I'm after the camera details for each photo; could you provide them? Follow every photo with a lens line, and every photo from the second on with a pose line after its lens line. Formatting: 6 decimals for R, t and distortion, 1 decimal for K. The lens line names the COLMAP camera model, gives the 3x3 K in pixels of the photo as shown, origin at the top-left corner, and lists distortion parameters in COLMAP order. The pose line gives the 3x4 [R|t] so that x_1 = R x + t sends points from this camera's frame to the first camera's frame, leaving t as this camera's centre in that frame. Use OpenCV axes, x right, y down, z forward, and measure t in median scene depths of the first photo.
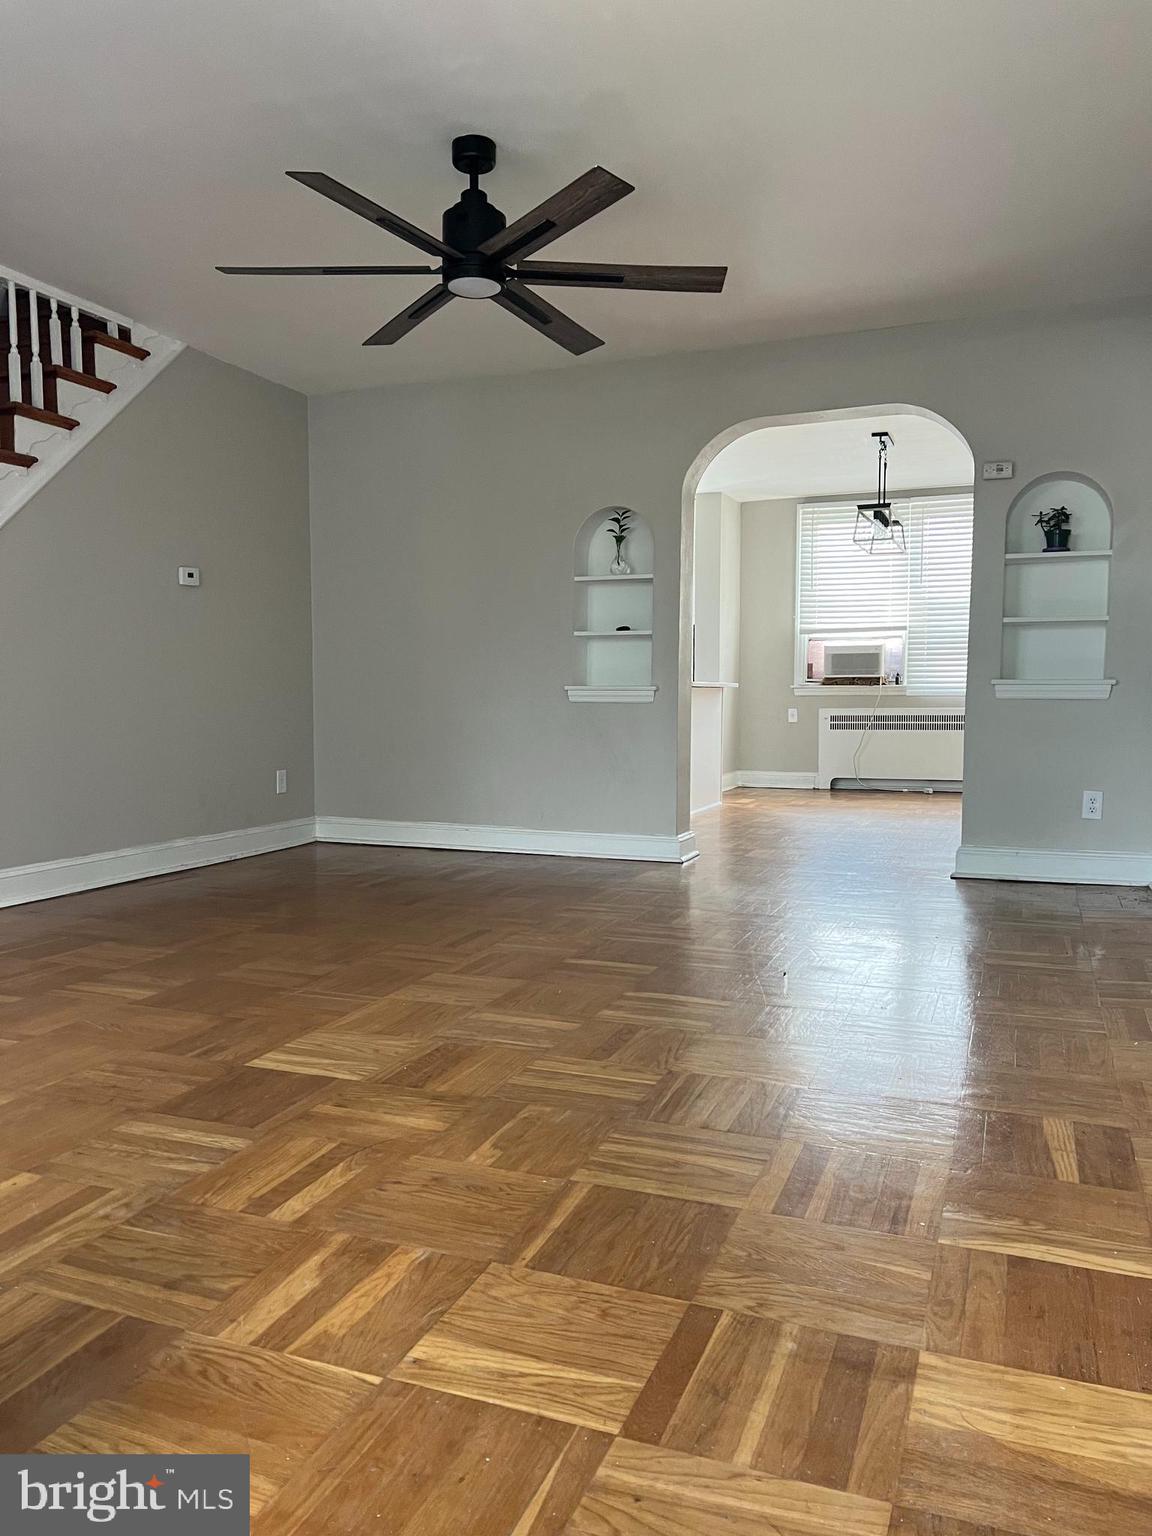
lens RADIAL K [[1164.4, 0, 571.0], [0, 1164.4, 761.2], [0, 0, 1]] dist [0.098392, -0.000051]
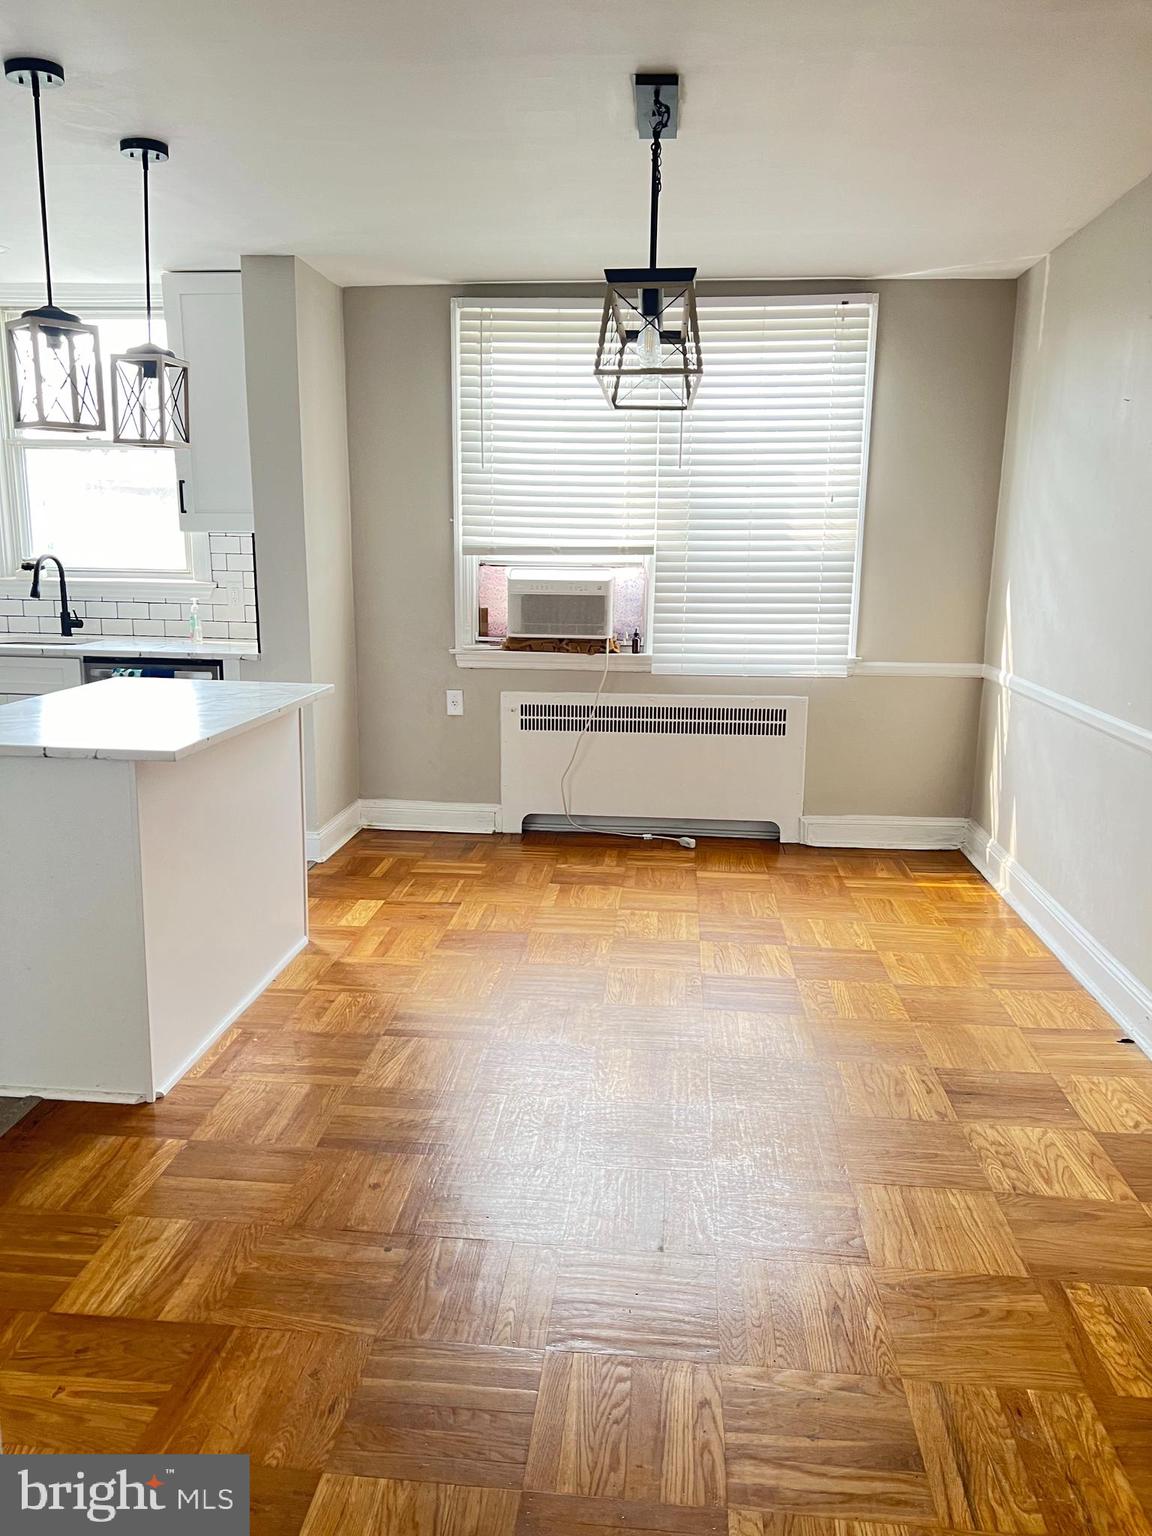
lens RADIAL K [[1164.4, 0, 568.0], [0, 1164.4, 777.9], [0, 0, 1]] dist [0.098392, -0.000051]
pose [[0.960737, -0.048194, 0.273243, 0.090115], [0.005933, 0.988143, 0.153424, -0.090198], [-0.277397, -0.145779, 0.949631, 0.462459]]
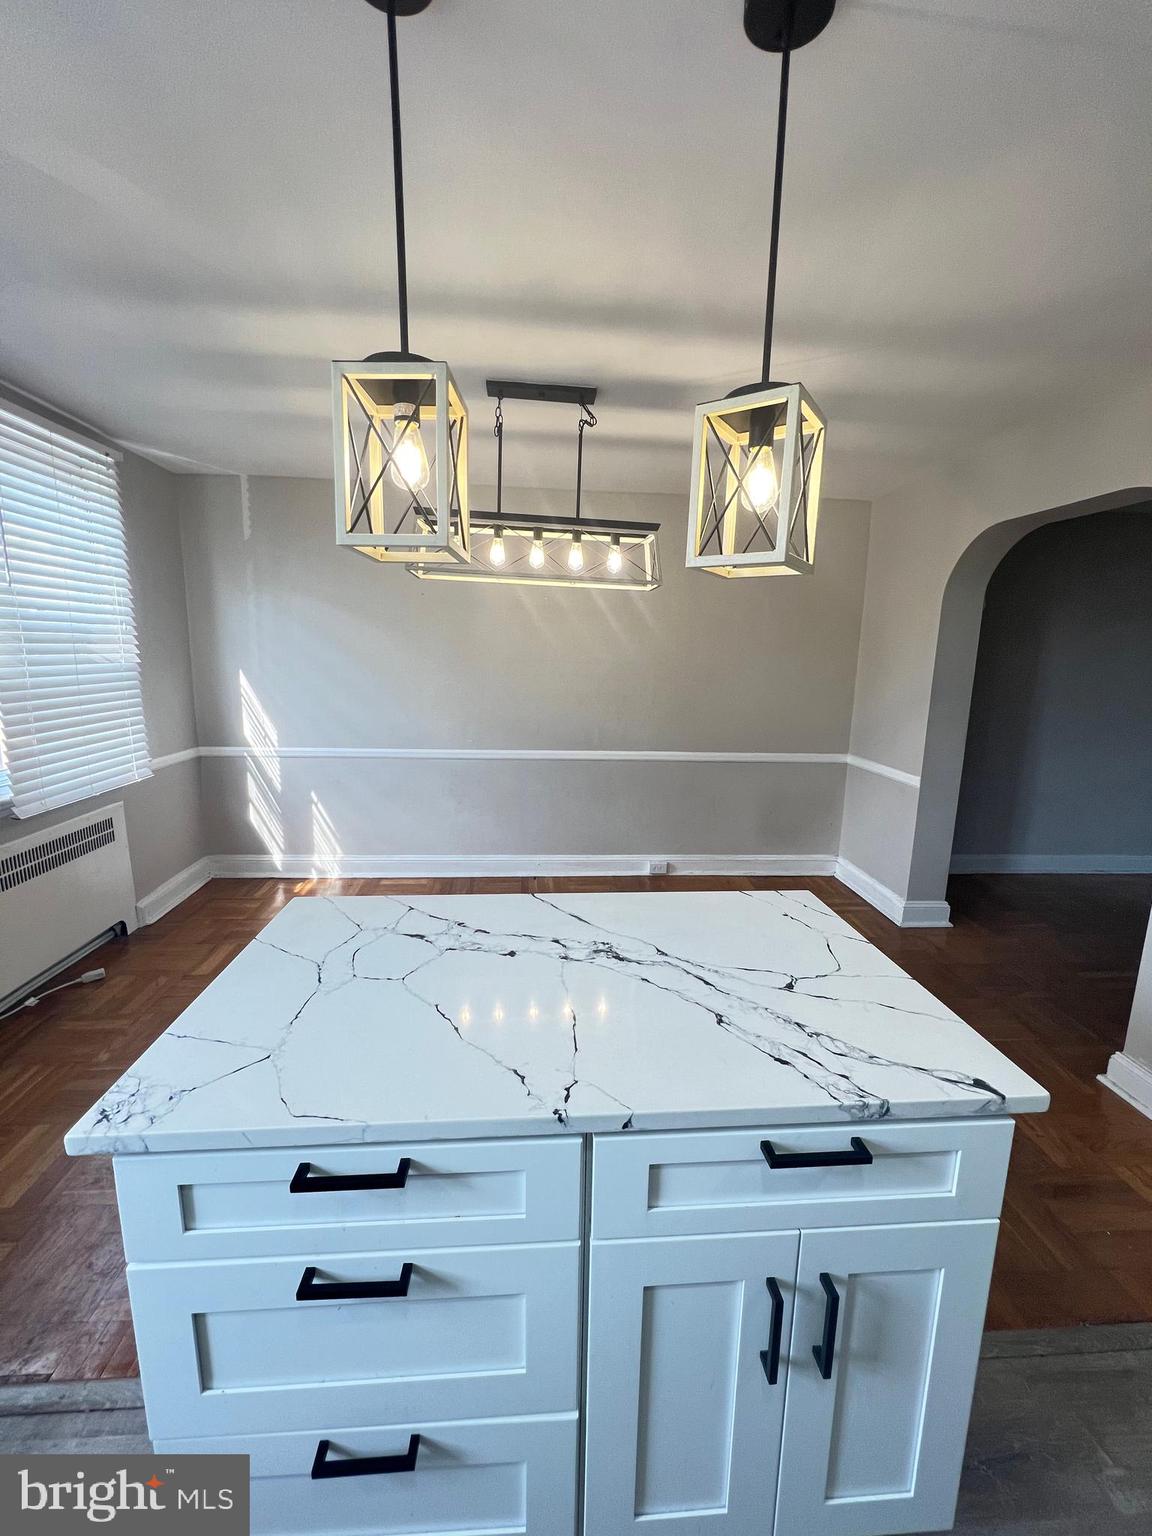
lens RADIAL K [[613.8, 0, 577.2], [0, 613.8, 763.8], [0, 0, 1]] dist [0.000191, 0.000017]
pose [[-0.437614, -0.167760, 0.883375, -0.035590], [0.026284, 0.979635, 0.199061, -0.120202], [-0.898779, 0.110331, -0.424292, 0.881218]]
